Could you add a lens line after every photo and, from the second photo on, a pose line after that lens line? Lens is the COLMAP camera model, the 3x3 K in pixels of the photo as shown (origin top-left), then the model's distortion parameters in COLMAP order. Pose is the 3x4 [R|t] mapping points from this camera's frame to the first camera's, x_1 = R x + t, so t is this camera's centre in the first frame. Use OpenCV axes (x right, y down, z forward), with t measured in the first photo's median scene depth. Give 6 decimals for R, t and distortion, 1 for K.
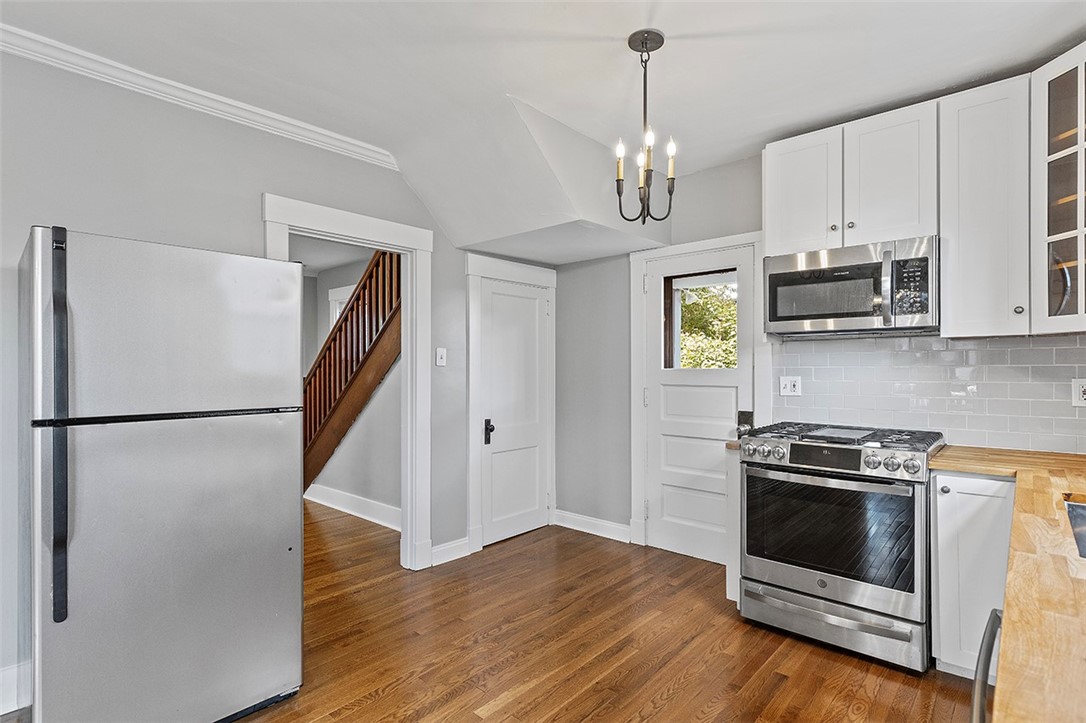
lens RADIAL K [[536.8, 0, 548.6], [0, 536.8, 364.8], [0, 0, 1]] dist [0.001044, -0.000159]
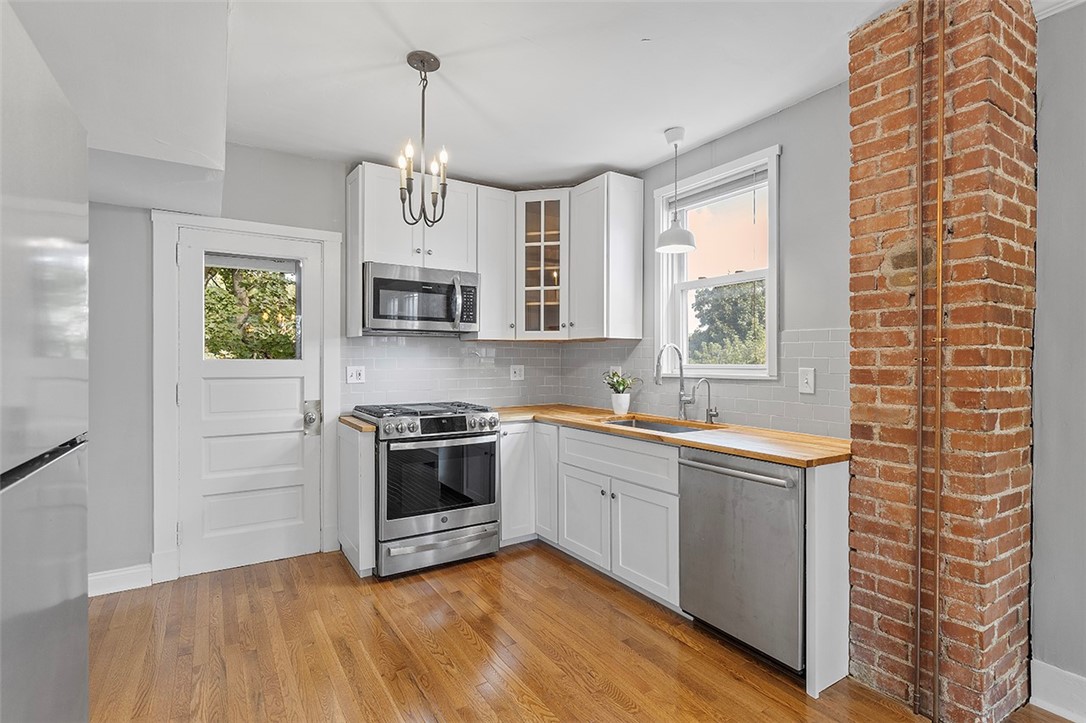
lens RADIAL K [[524.2, 0, 544.9], [0, 524.2, 357.7], [0, 0, 1]] dist [0.000976, 0.000091]
pose [[0.273037, 0.008050, 0.961970, -0.600322], [-0.005549, 0.999962, -0.006793, 0.009907], [-0.961988, -0.003484, 0.273071, 0.356242]]
